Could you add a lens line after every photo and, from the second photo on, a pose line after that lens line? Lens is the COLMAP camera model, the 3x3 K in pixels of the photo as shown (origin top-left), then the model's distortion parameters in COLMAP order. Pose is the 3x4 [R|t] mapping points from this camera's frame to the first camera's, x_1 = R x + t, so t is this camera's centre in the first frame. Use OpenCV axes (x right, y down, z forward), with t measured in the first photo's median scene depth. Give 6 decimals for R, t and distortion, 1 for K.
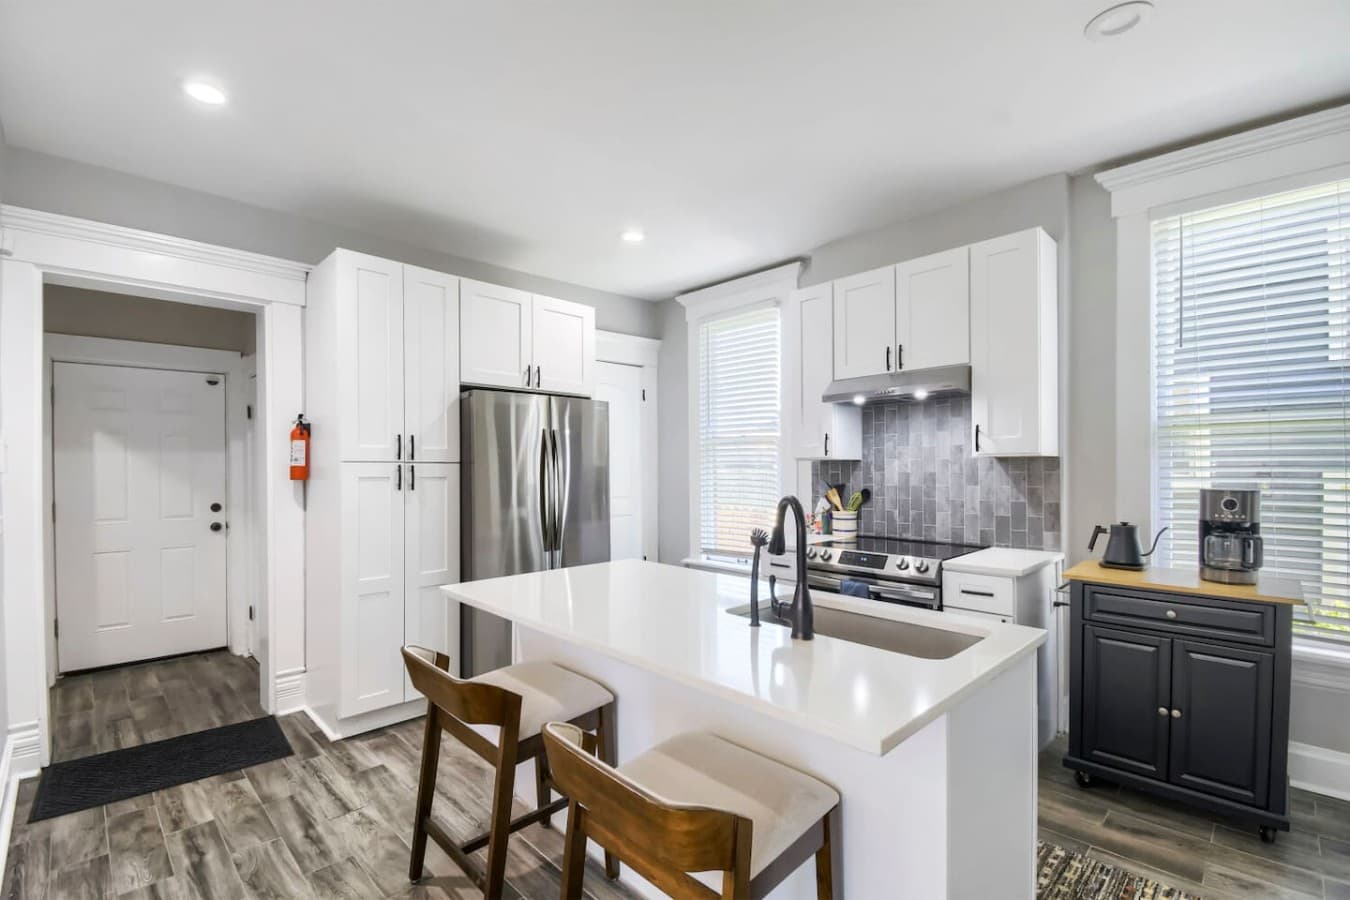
lens RADIAL K [[593.0, 0, 678.1], [0, 593.0, 448.9], [0, 0, 1]] dist [0.015410, -0.015444]
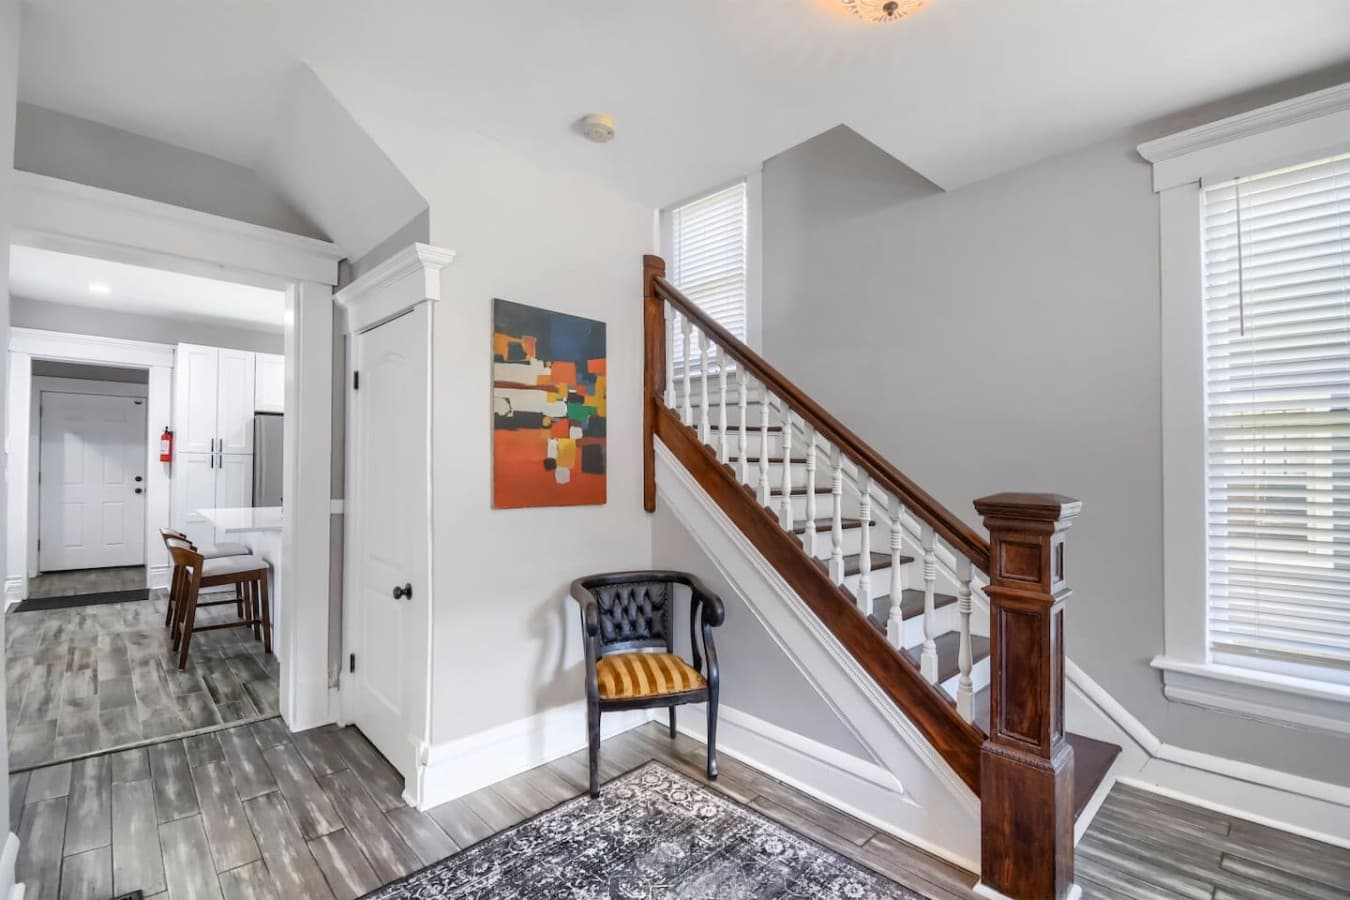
lens RADIAL K [[593.0, 0, 680.2], [0, 593.0, 448.5], [0, 0, 1]] dist [0.015410, -0.015444]
pose [[0.999597, 0.023241, -0.016276, 0.981787], [-0.023353, 0.999704, -0.006755, -0.012649], [0.016114, 0.007132, 0.999845, -0.814836]]
